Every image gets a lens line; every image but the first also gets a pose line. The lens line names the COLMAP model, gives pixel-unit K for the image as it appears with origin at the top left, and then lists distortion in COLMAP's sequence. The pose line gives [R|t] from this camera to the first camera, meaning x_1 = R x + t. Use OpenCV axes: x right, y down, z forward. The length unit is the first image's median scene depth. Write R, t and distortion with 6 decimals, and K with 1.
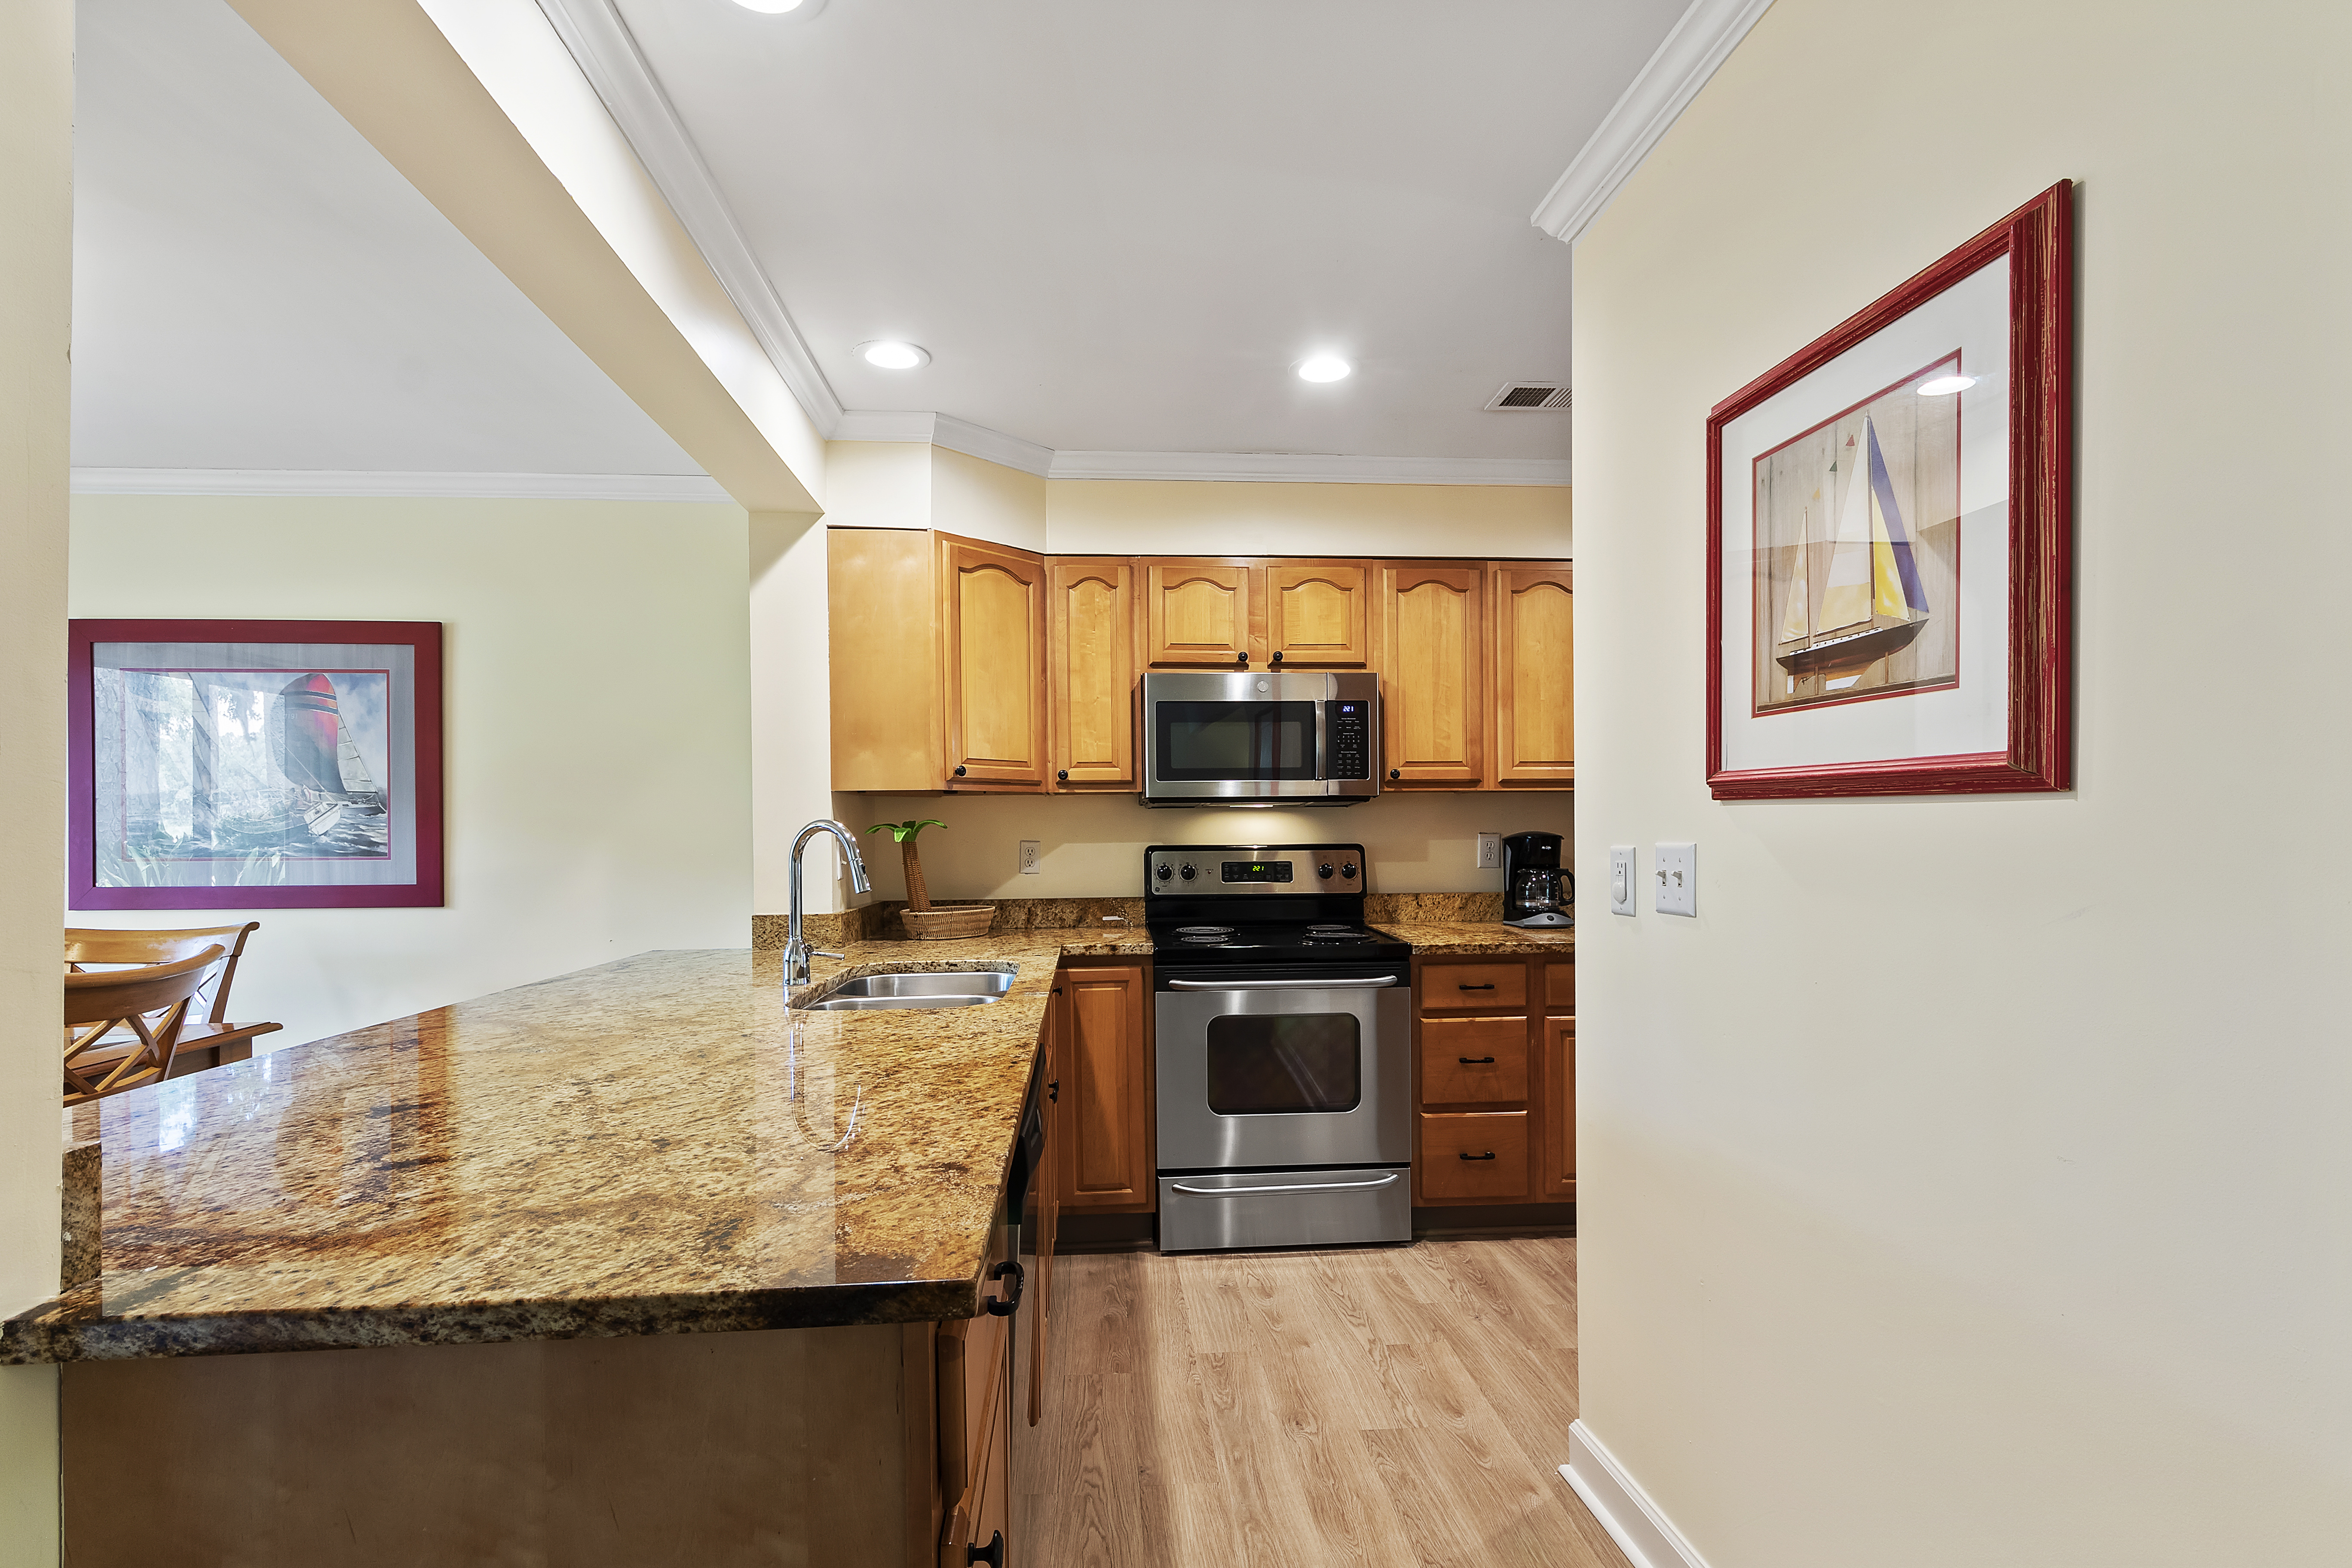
lens RADIAL K [[1091.6, 0, 1170.1], [0, 1091.6, 826.6], [0, 0, 1]] dist [0.008704, -0.000708]
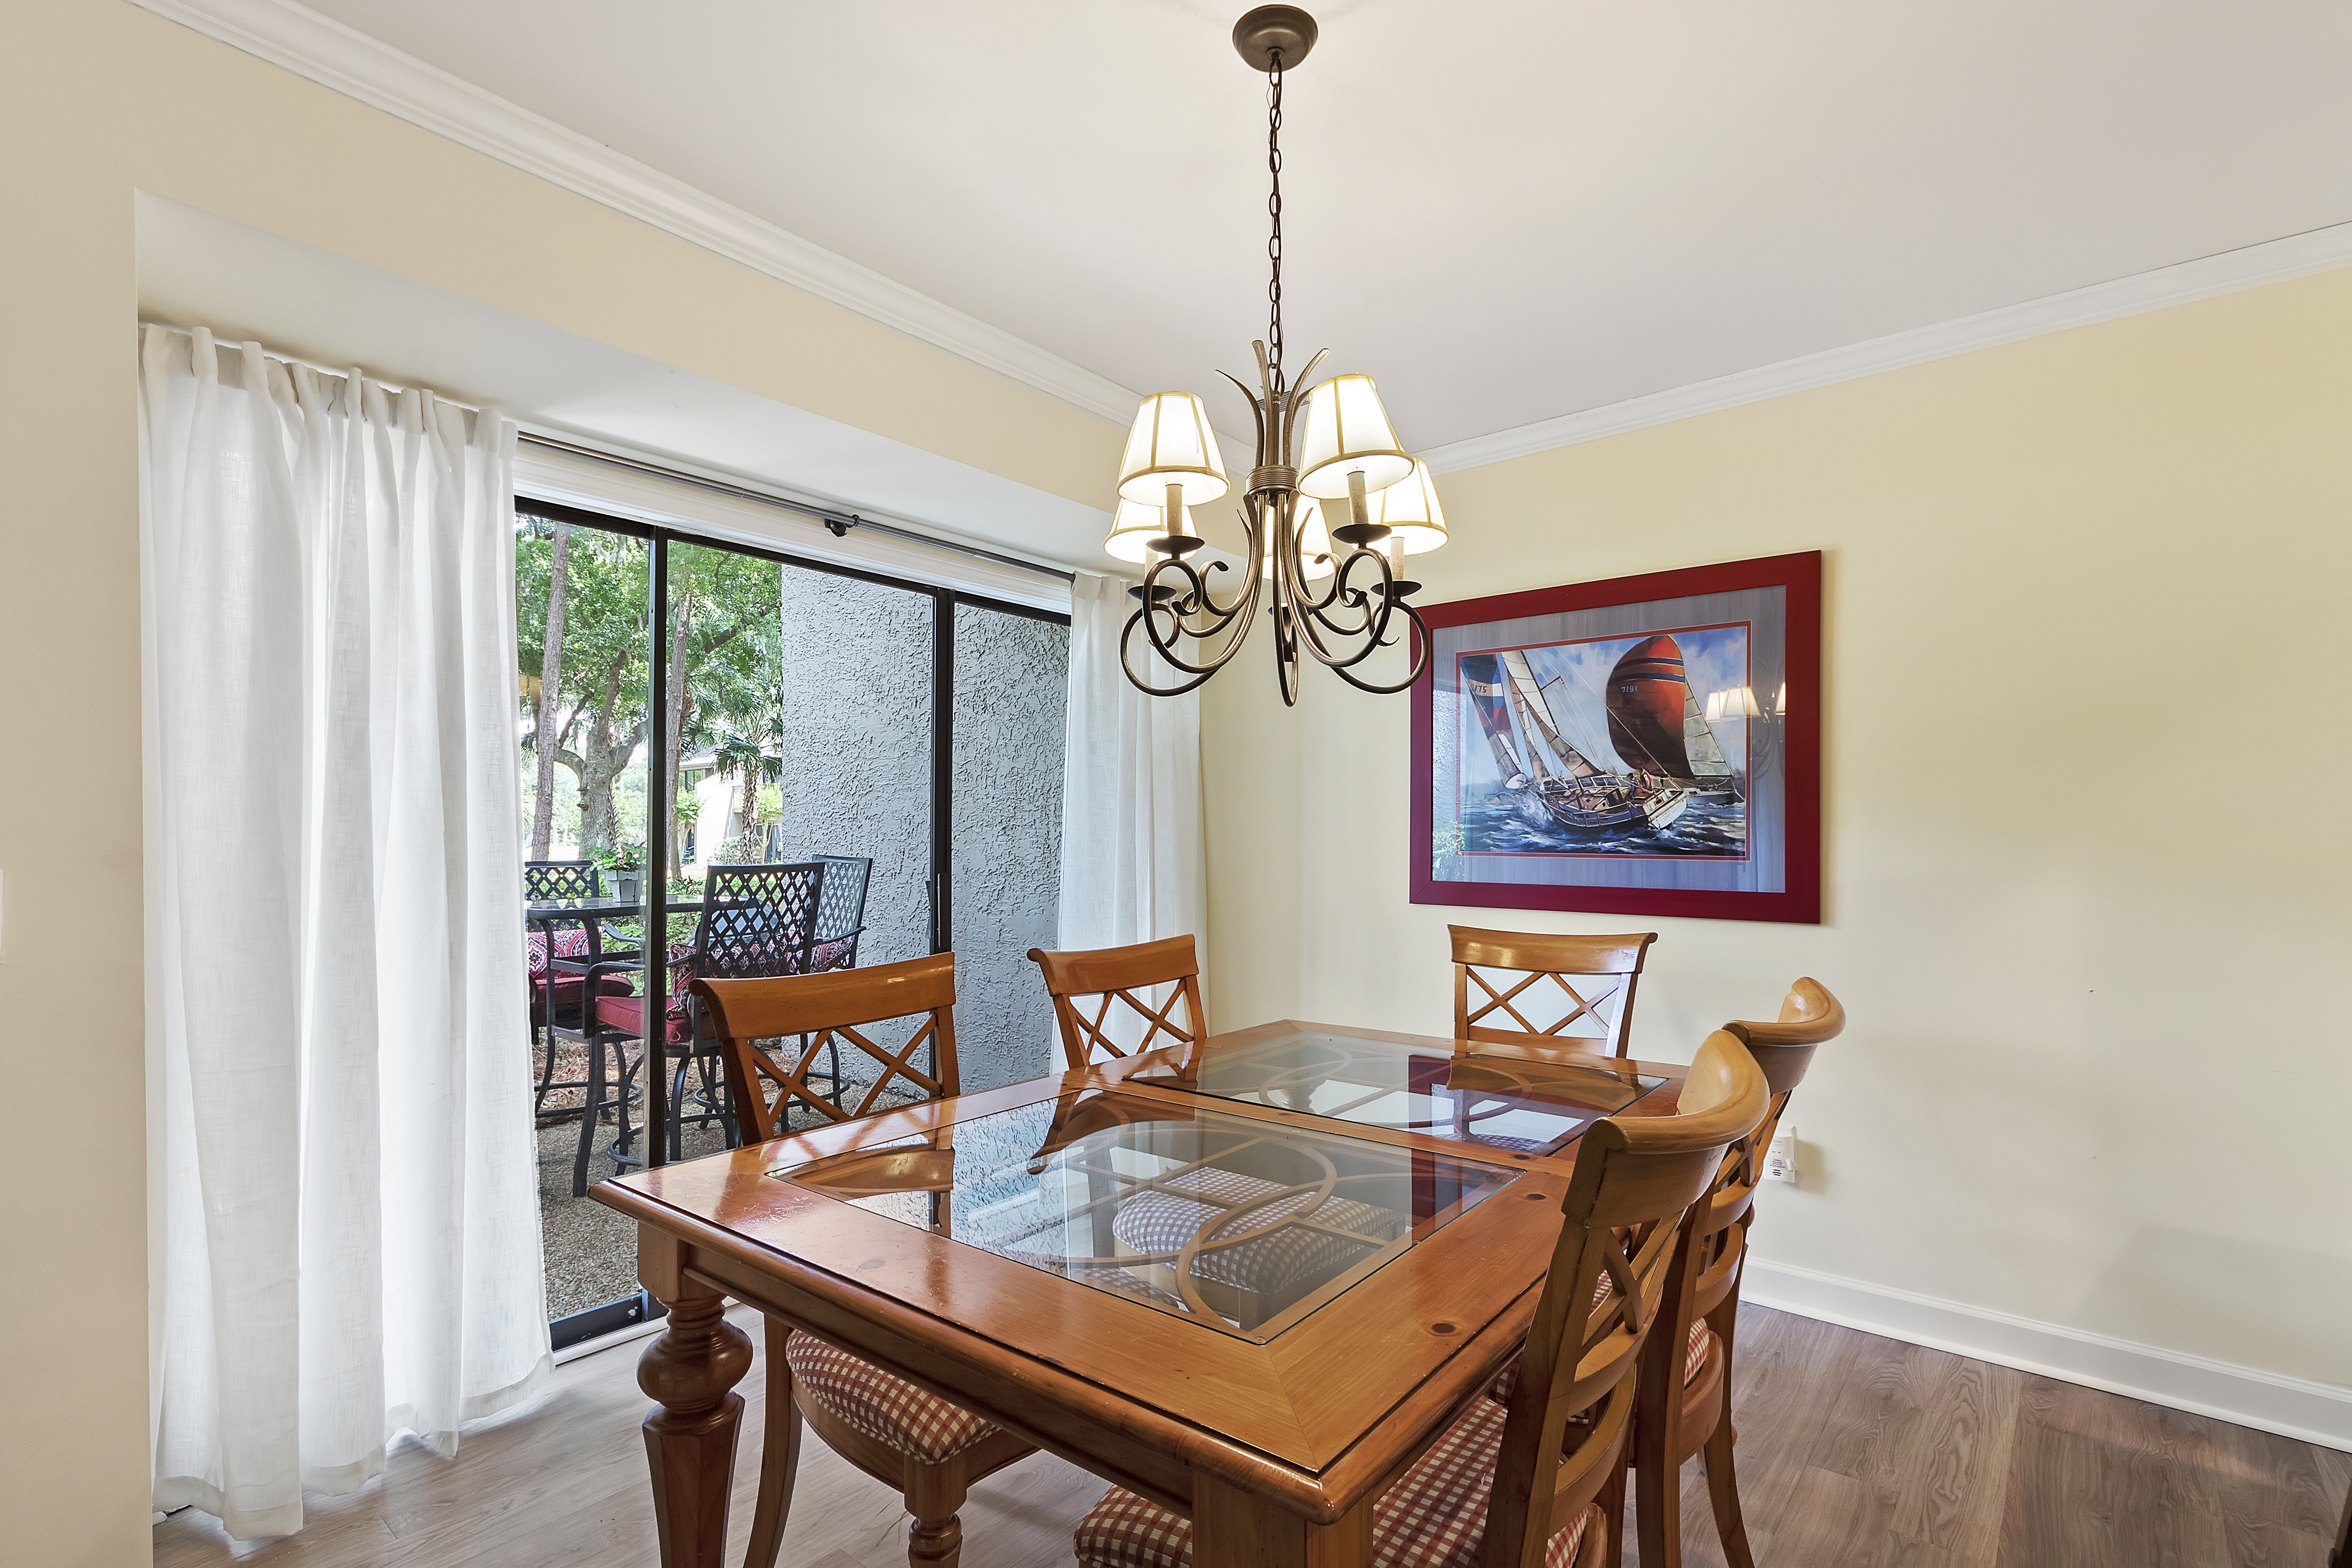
lens RADIAL K [[1091.6, 0, 1170.1], [0, 1091.6, 826.6], [0, 0, 1]] dist [0.008704, -0.000708]
pose [[0.702749, 0.005593, -0.711416, -0.444908], [-0.003783, 0.999984, 0.004125, 0.004161], [0.711428, -0.000208, 0.702759, 0.144778]]
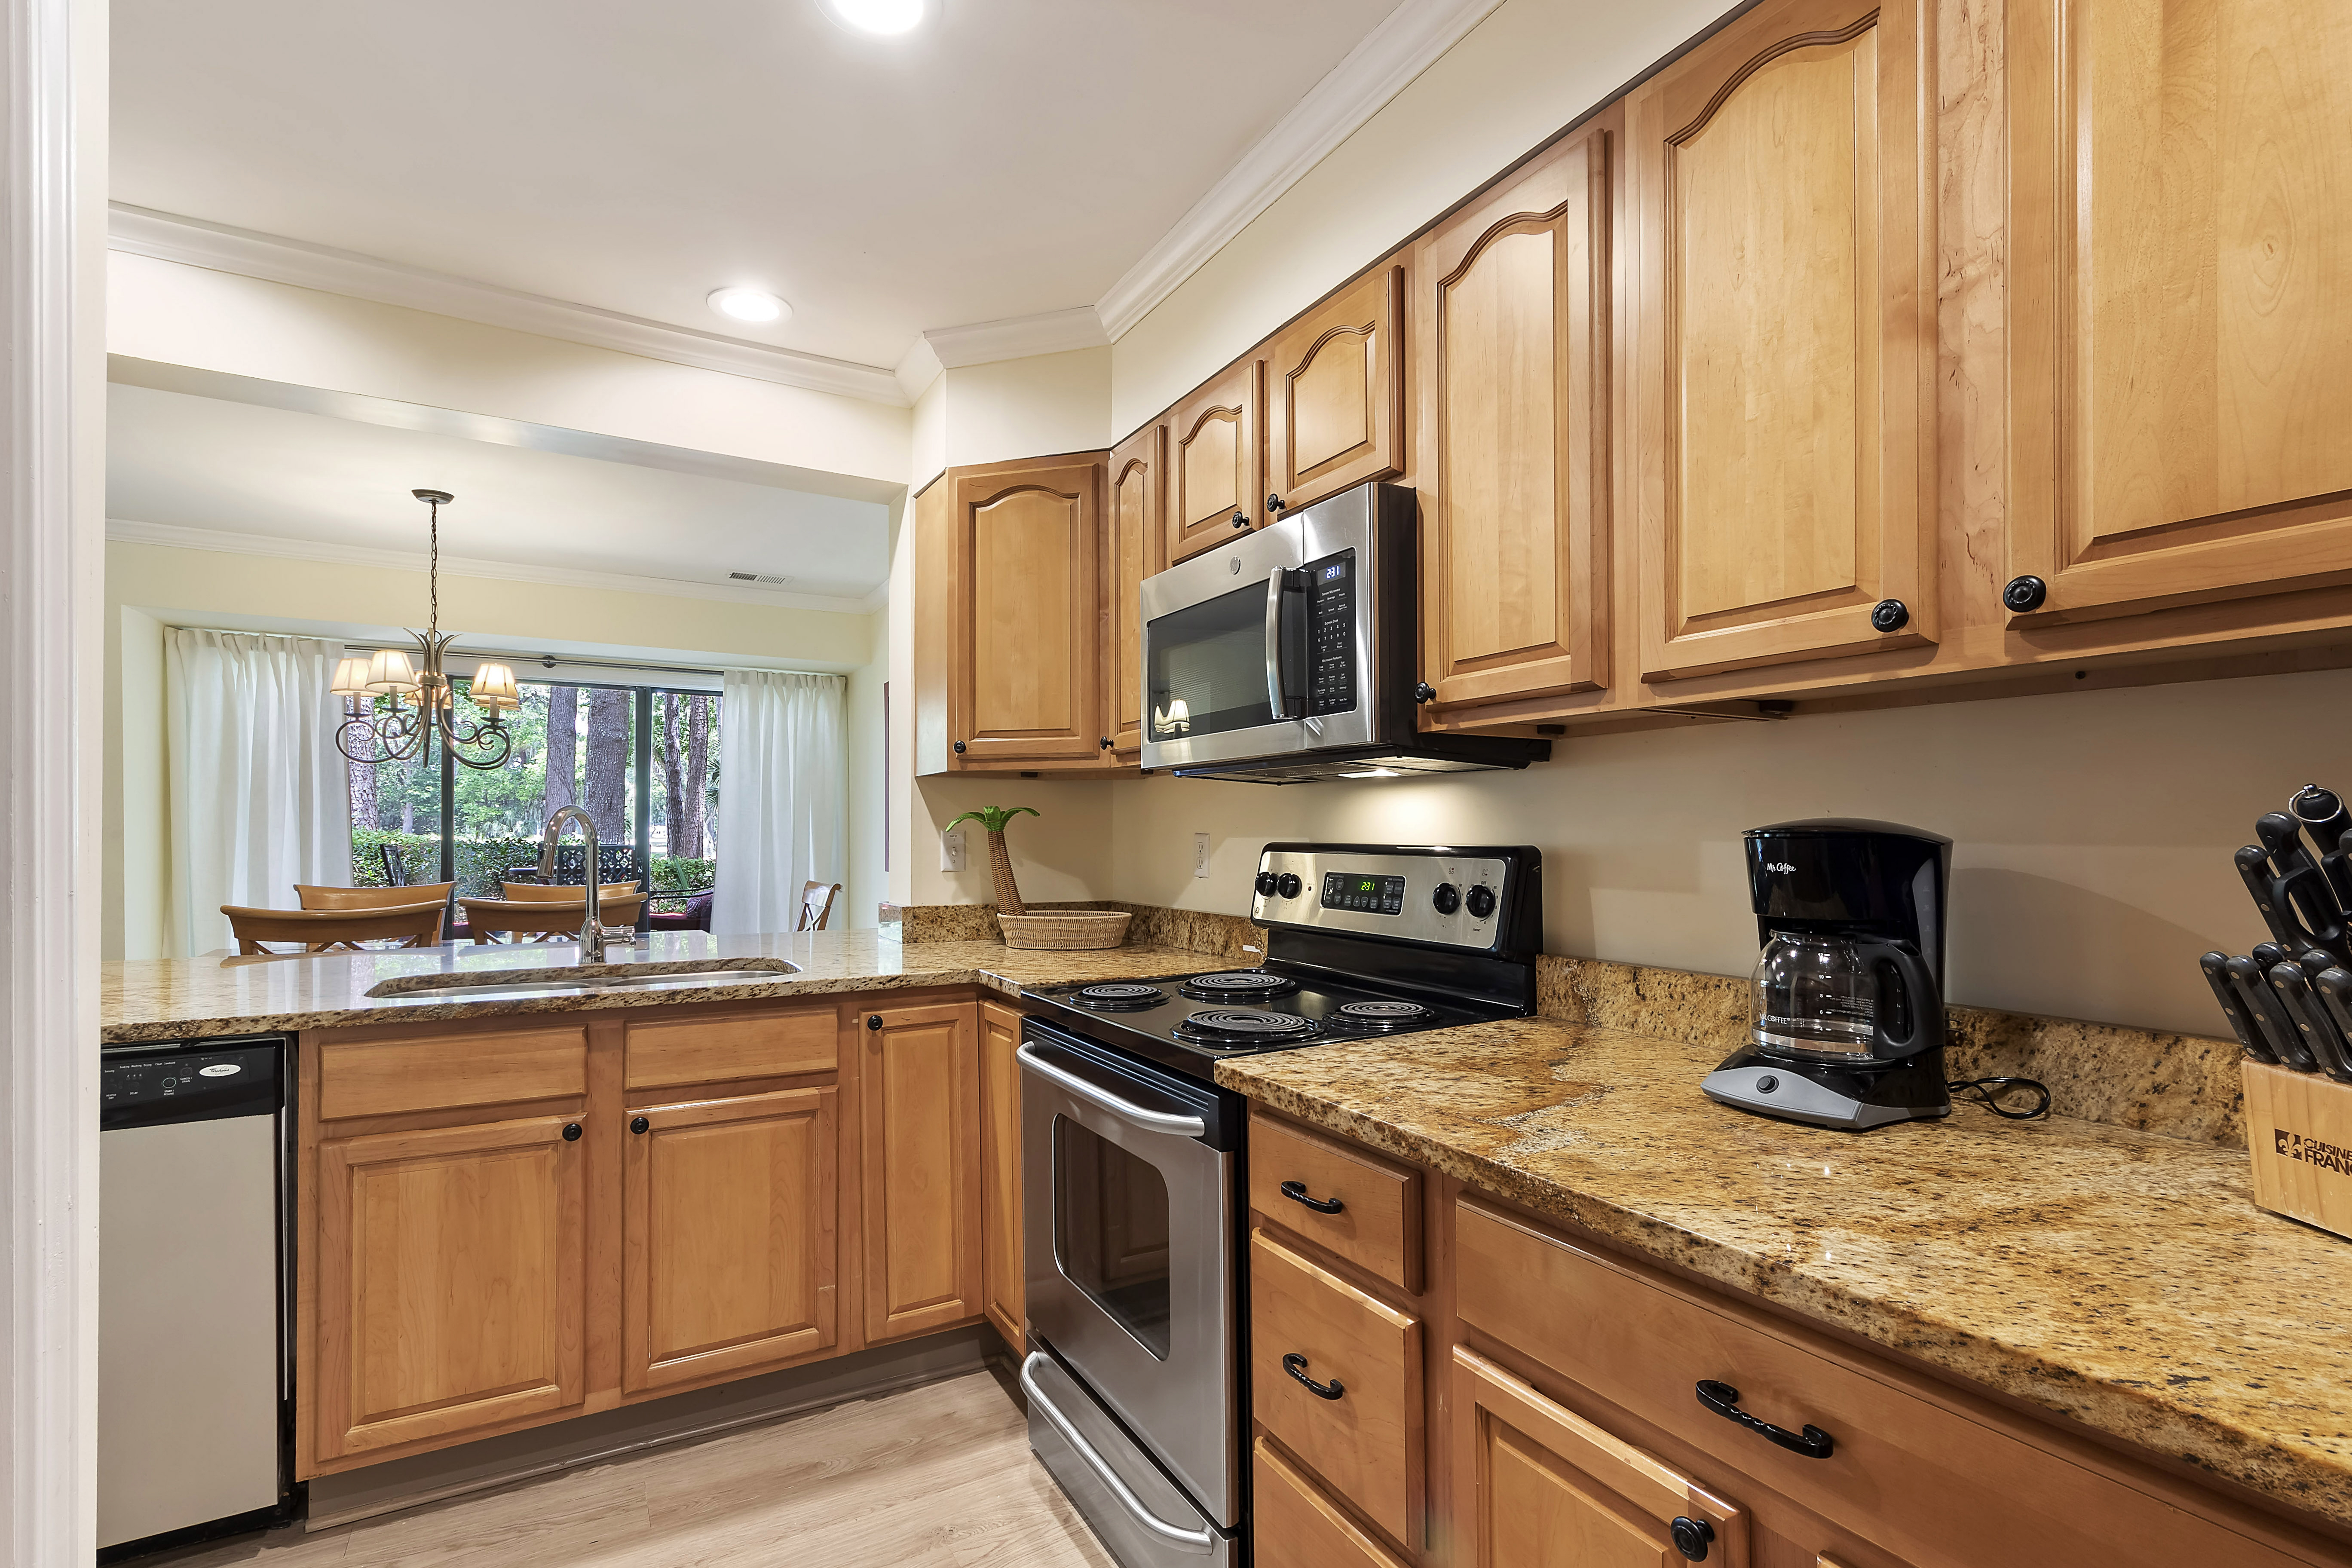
lens RADIAL K [[1091.6, 0, 1170.1], [0, 1091.6, 826.6], [0, 0, 1]] dist [0.008704, -0.000708]
pose [[0.423047, 0.002975, -0.906103, 0.562944], [0.002709, 0.999986, 0.004548, 0.005354], [0.906104, -0.004379, 0.423033, 0.697673]]
